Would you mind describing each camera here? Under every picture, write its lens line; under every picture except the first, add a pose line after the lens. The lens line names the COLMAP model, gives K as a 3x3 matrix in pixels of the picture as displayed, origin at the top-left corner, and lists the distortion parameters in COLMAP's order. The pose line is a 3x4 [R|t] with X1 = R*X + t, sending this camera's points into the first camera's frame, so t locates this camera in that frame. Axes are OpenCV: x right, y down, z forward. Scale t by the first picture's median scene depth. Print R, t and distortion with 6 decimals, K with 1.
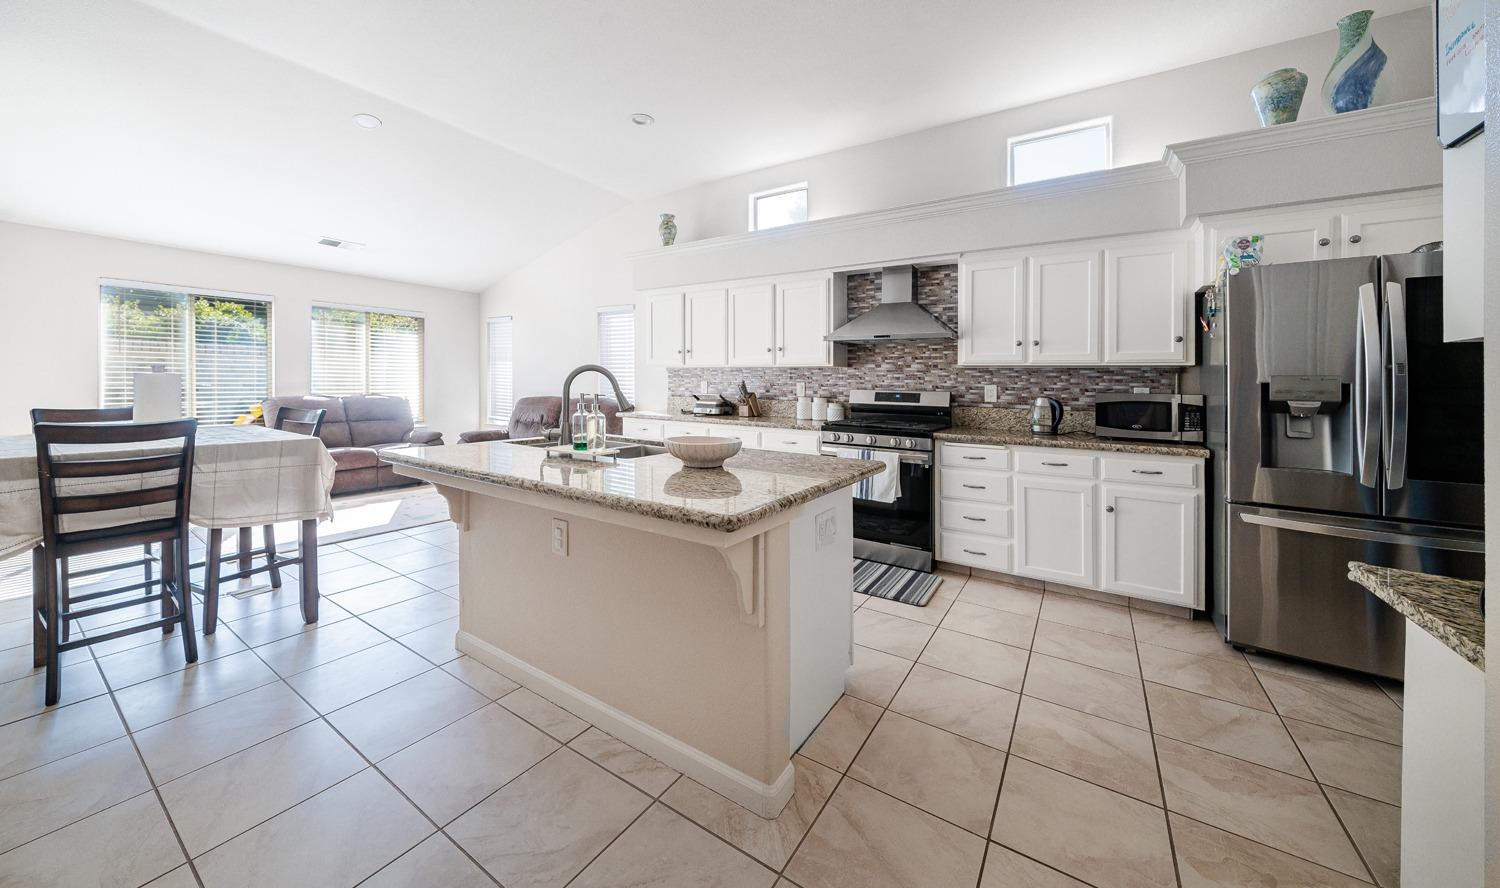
lens RADIAL K [[545.1, 0, 700.3], [0, 545.1, 386.9], [0, 0, 1]] dist [-0.001439, -0.000108]
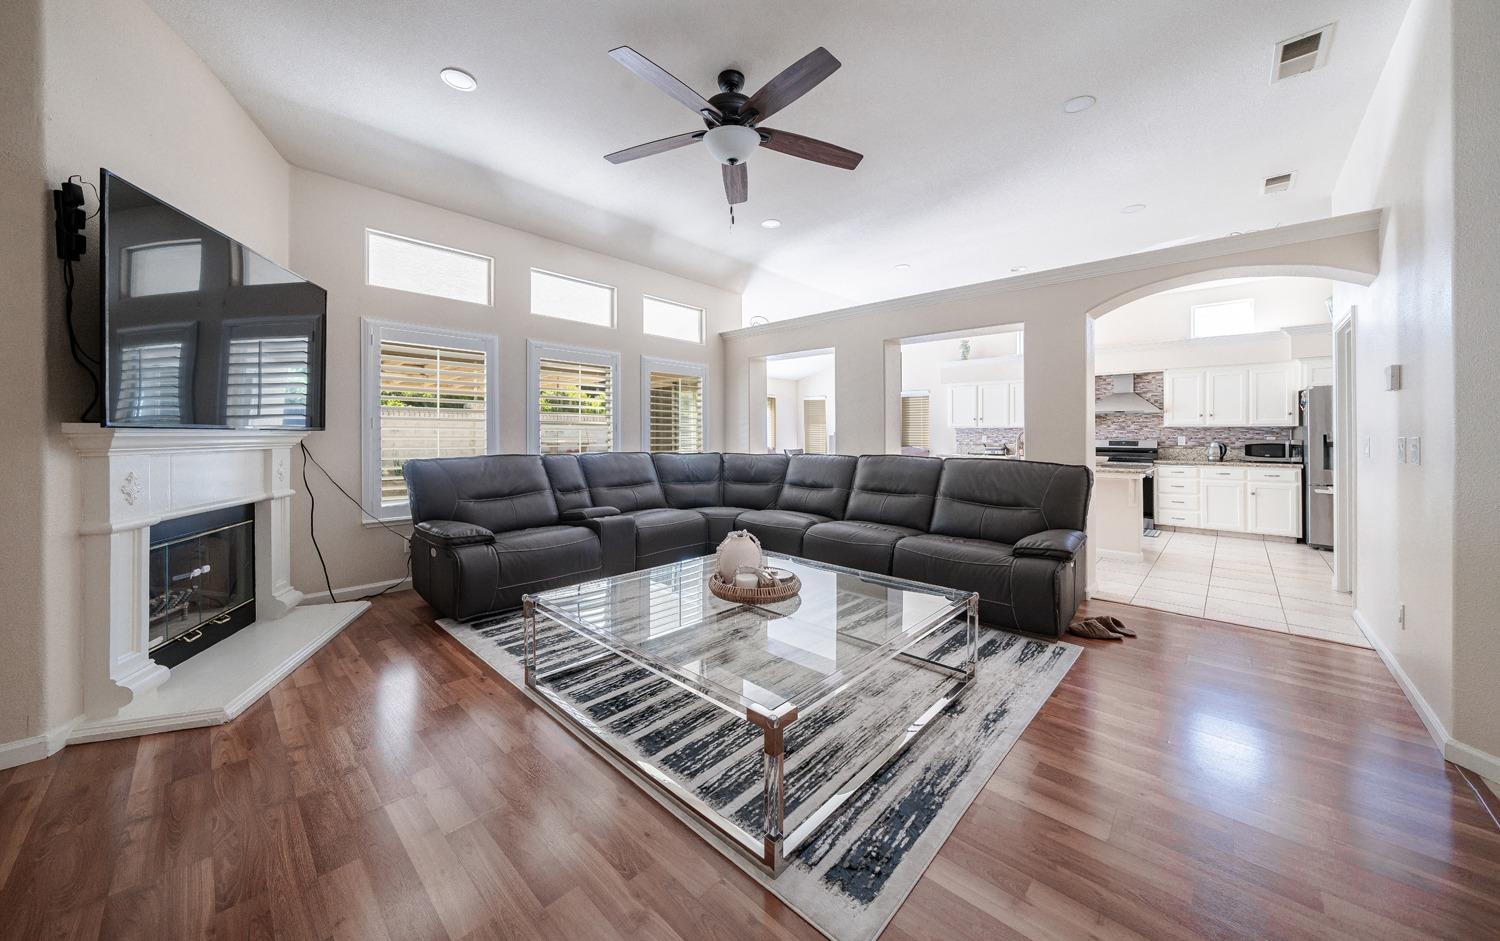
lens RADIAL K [[520.6, 0, 731.5], [0, 520.6, 440.4], [0, 0, 1]] dist [0.000292, 0.000017]
pose [[0.988277, -0.008817, -0.152414, -0.873409], [0.008567, 0.999961, -0.002299, 0.001370], [0.152428, 0.000966, 0.988314, -1.215844]]
